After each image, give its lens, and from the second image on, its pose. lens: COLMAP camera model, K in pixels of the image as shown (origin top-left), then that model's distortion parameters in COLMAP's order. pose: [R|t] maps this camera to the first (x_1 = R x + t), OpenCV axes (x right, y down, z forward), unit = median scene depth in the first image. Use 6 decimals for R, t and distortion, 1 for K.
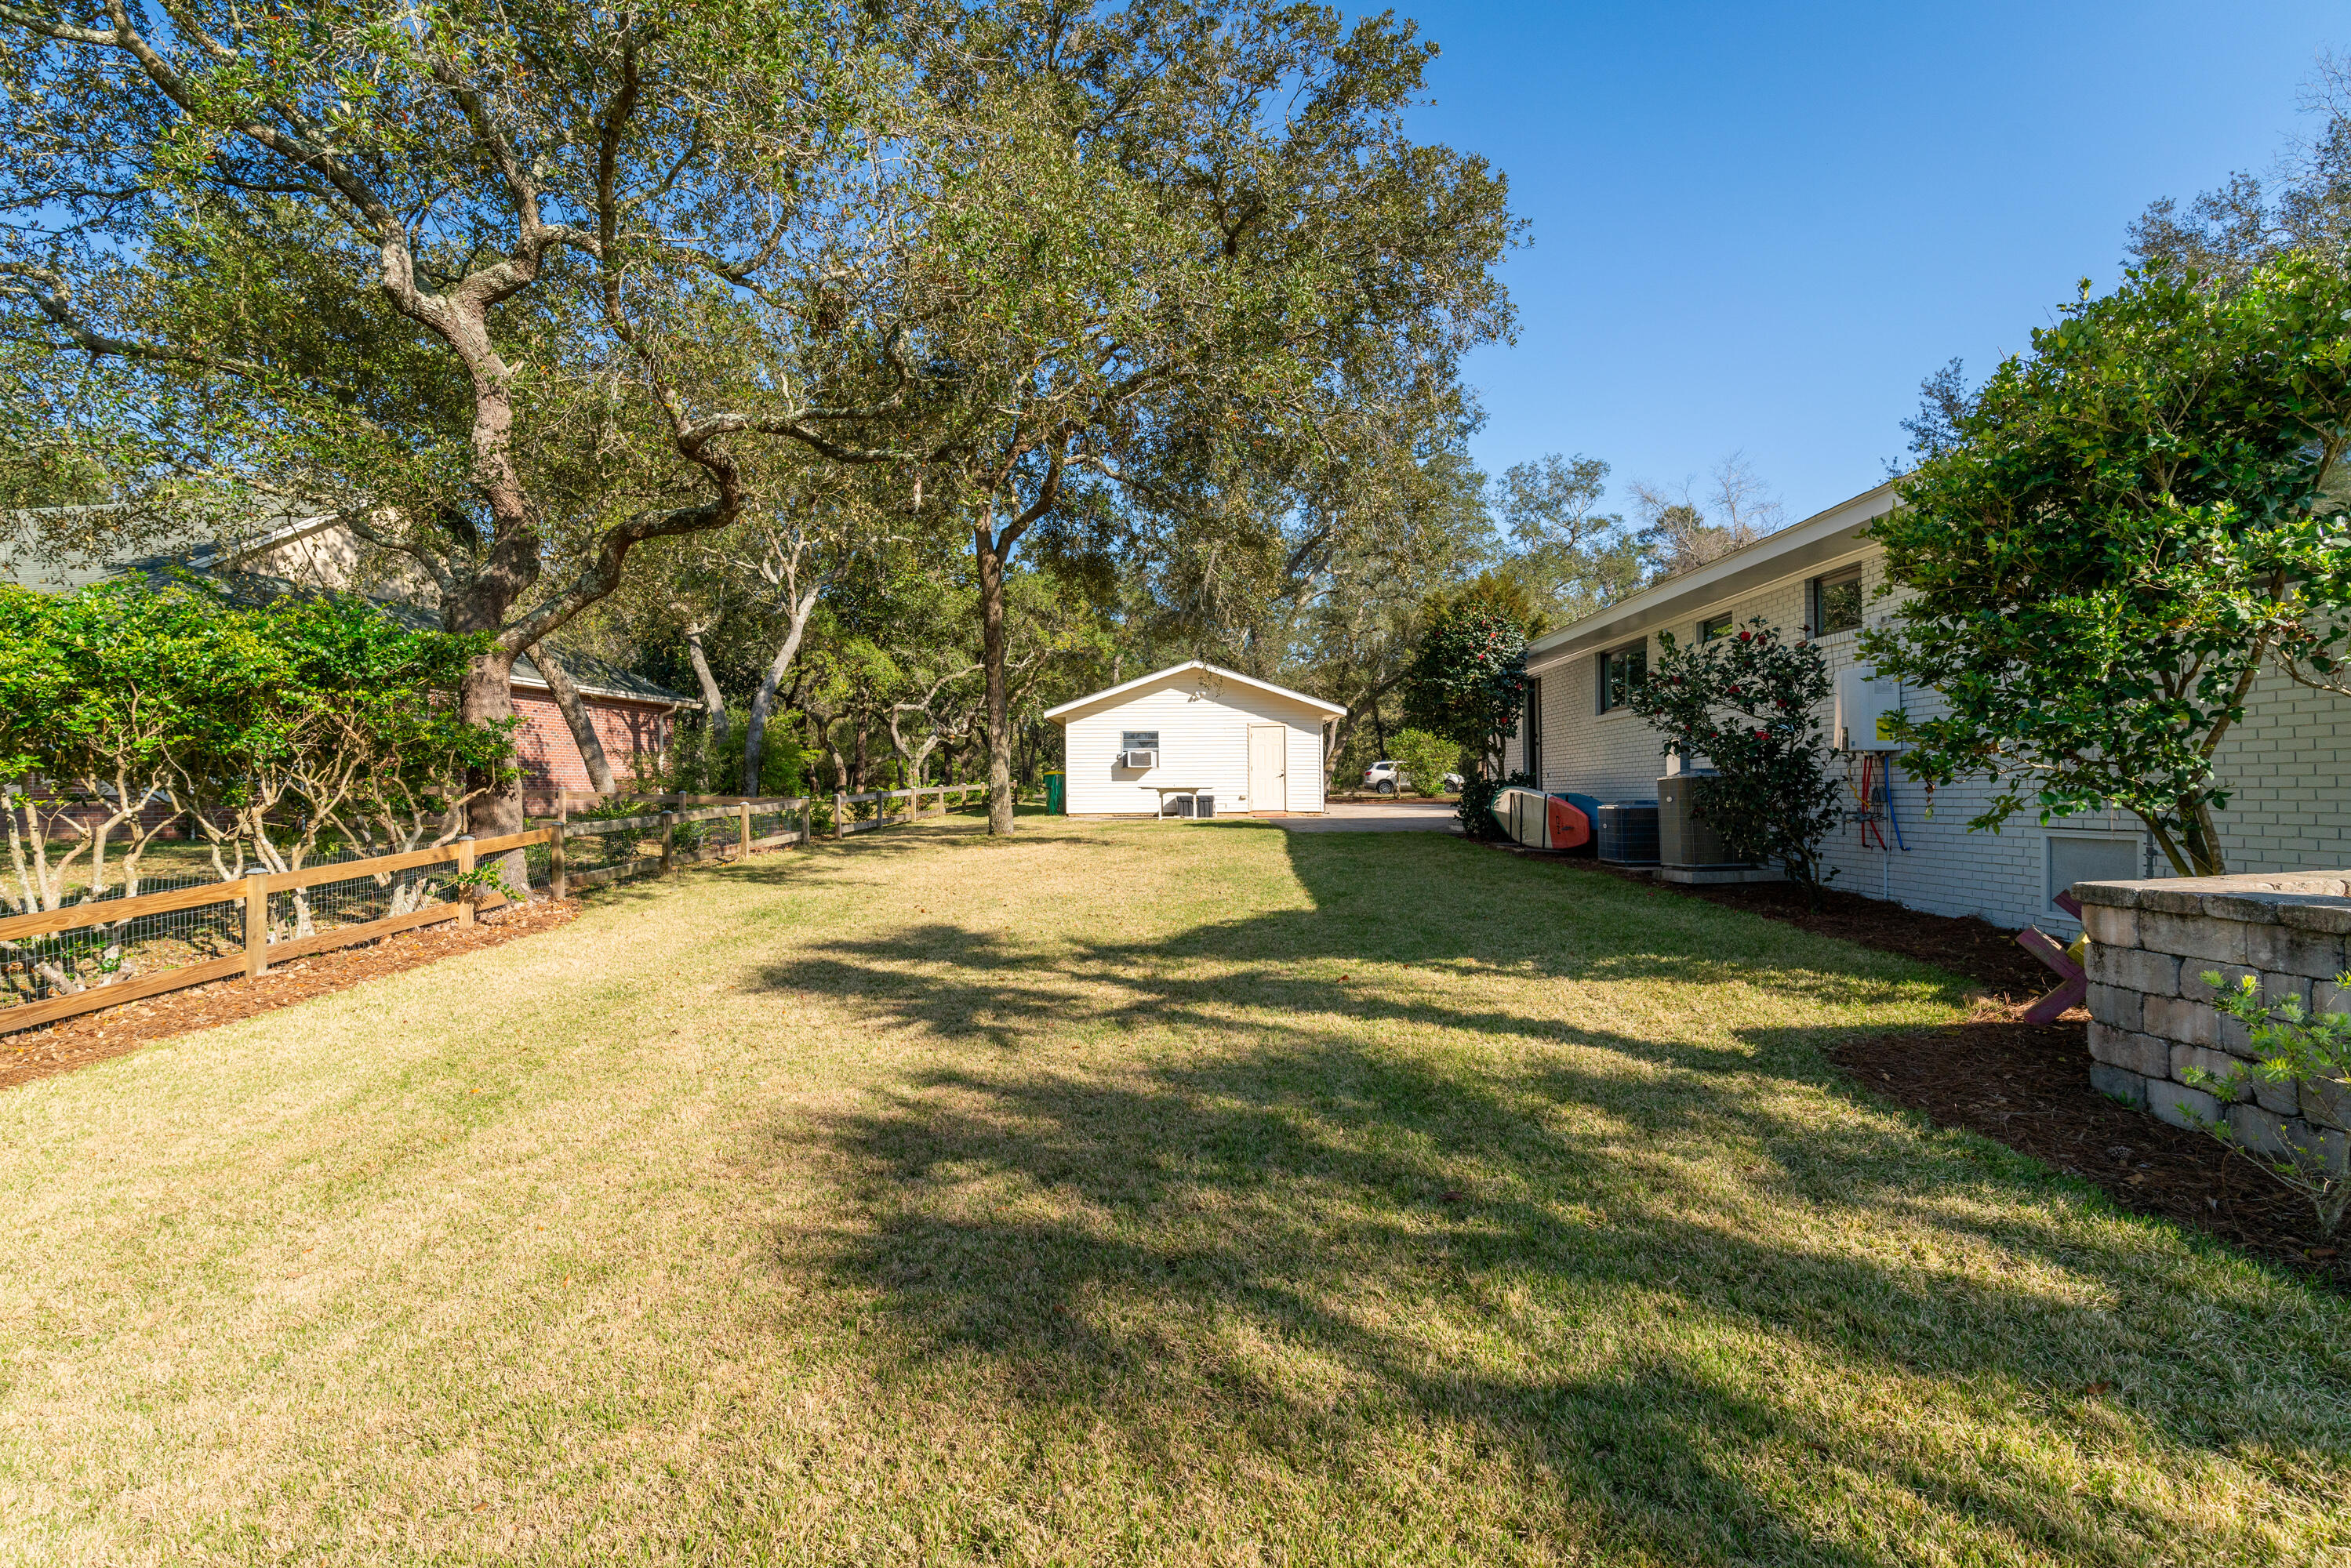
lens RADIAL K [[1145.4, 0, 1161.4], [0, 1145.4, 760.5], [0, 0, 1]] dist [0.001628, 0.000135]
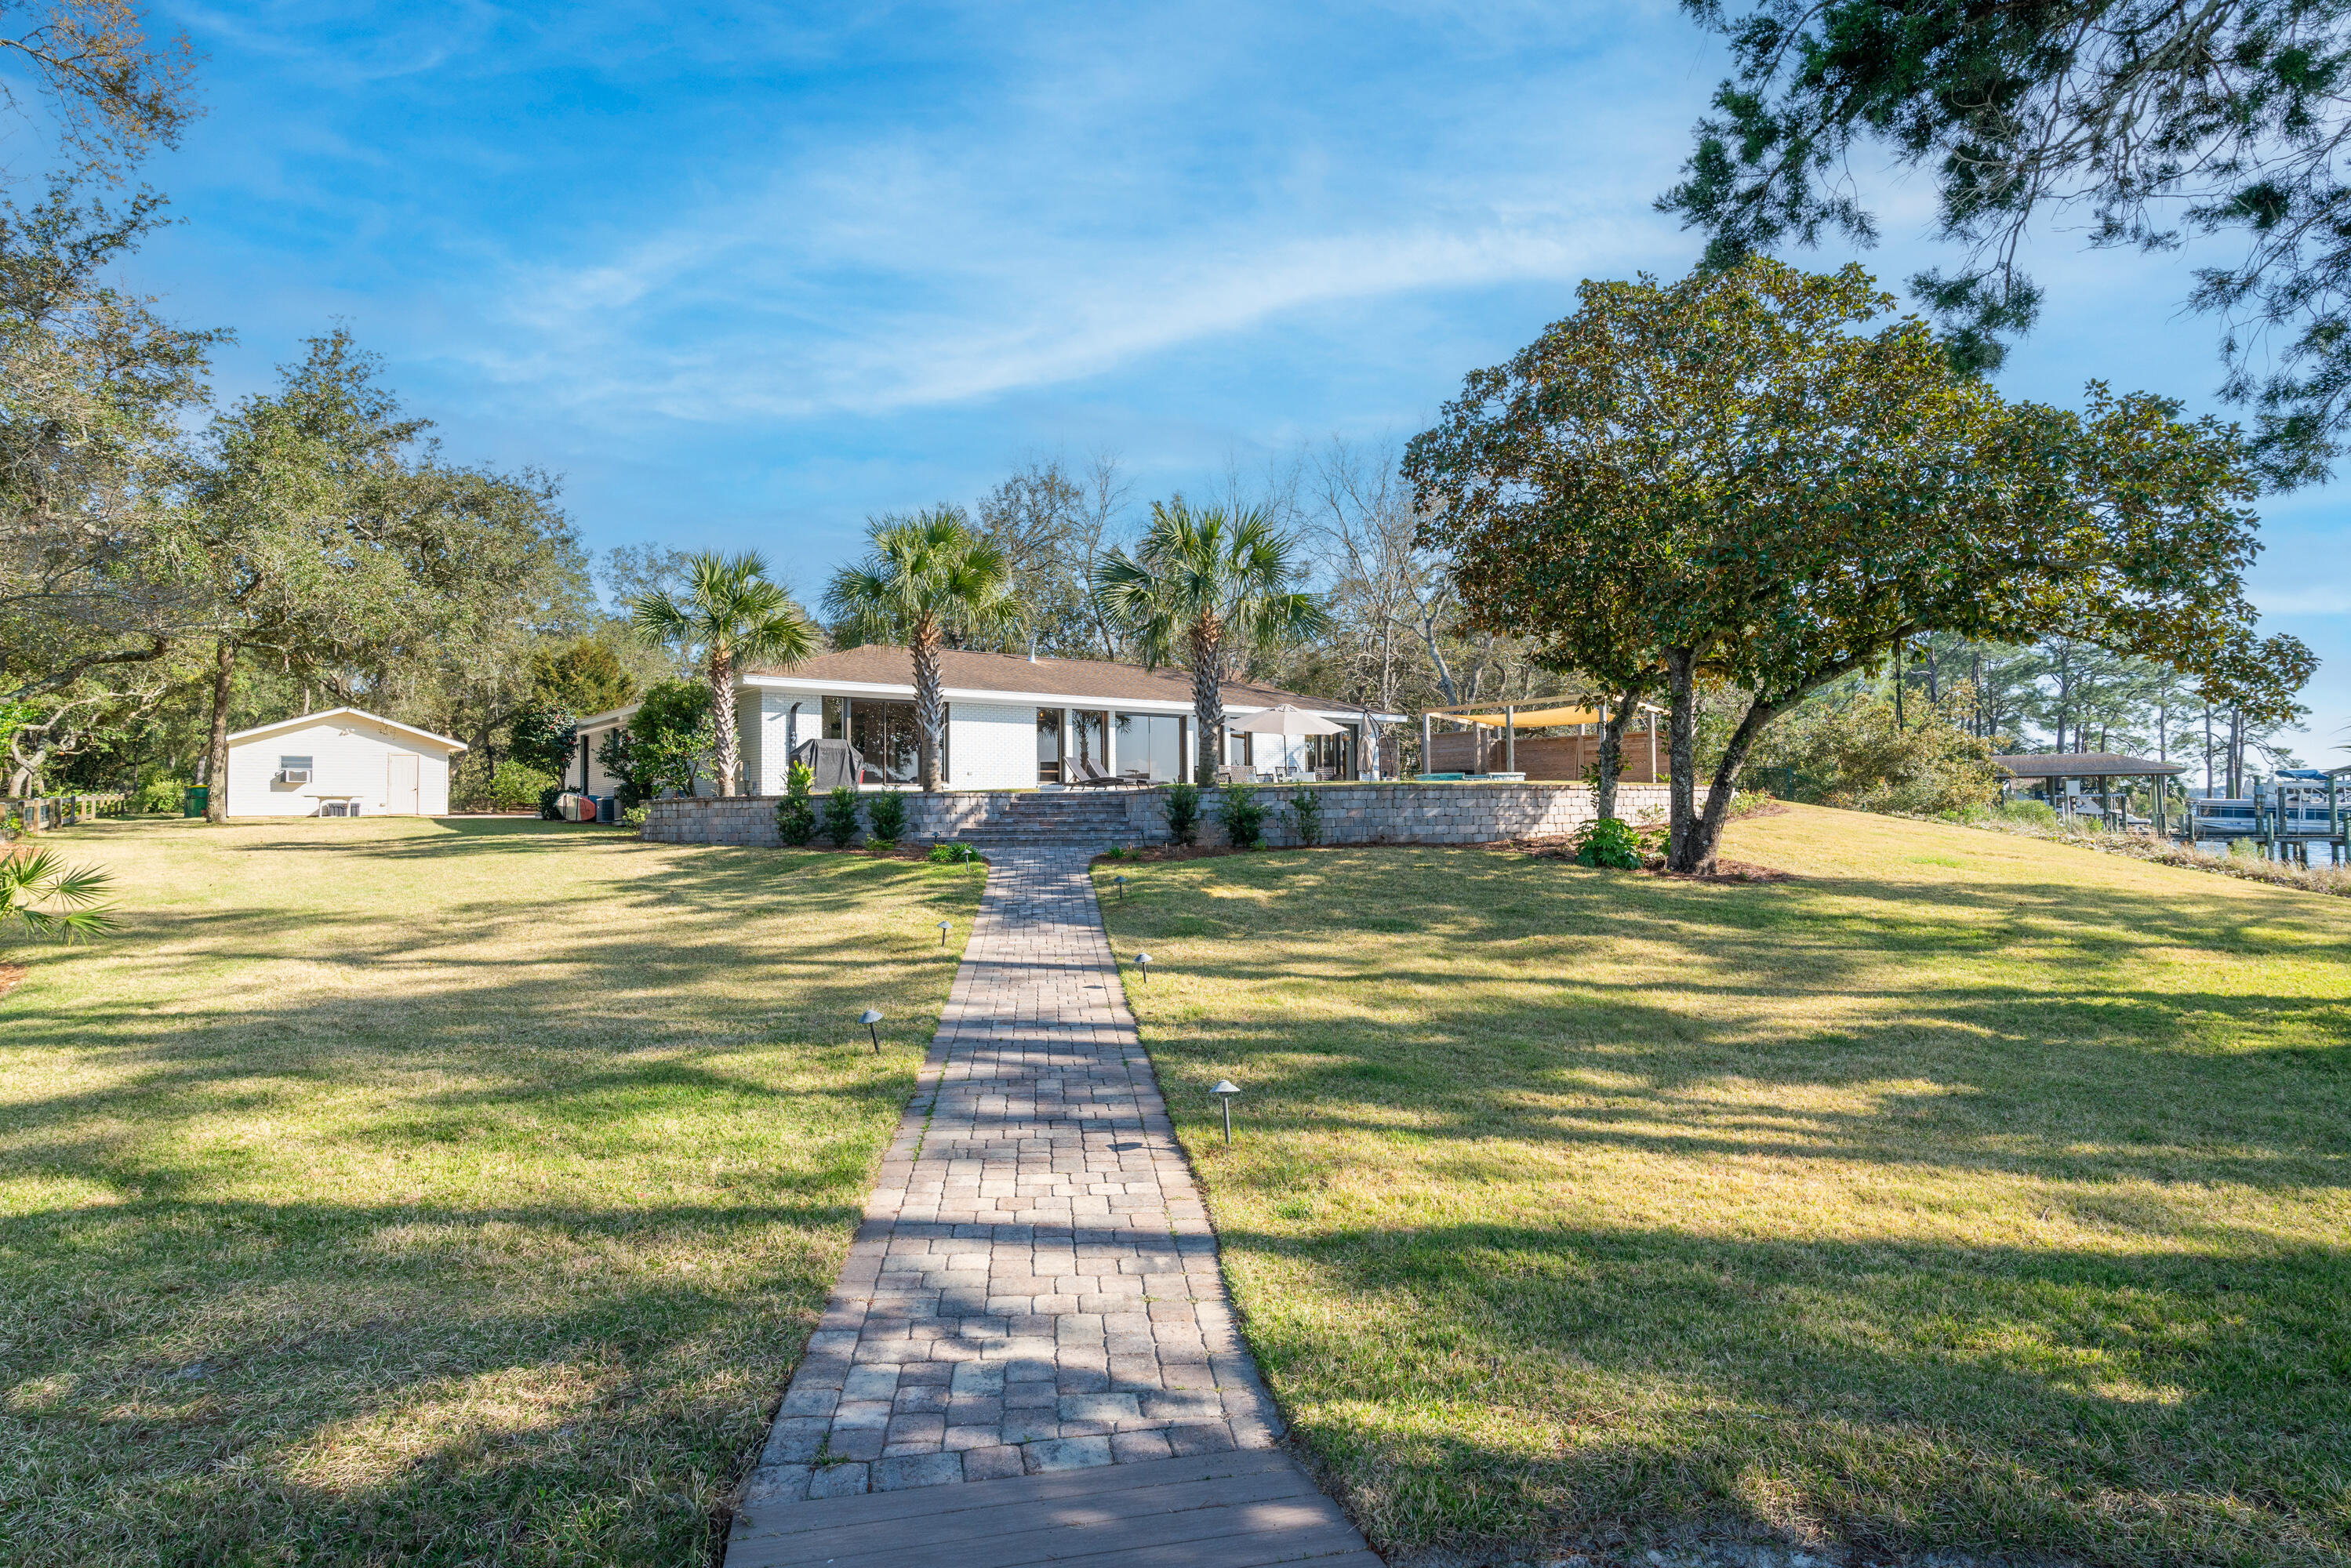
lens RADIAL K [[1145.4, 0, 1161.4], [0, 1145.4, 760.5], [0, 0, 1]] dist [0.001628, 0.000135]
pose [[0.752266, 0.022555, 0.658474, -0.146812], [-0.009687, 0.999684, -0.023176, 0.002082], [-0.658789, 0.011056, 0.752247, -0.753851]]
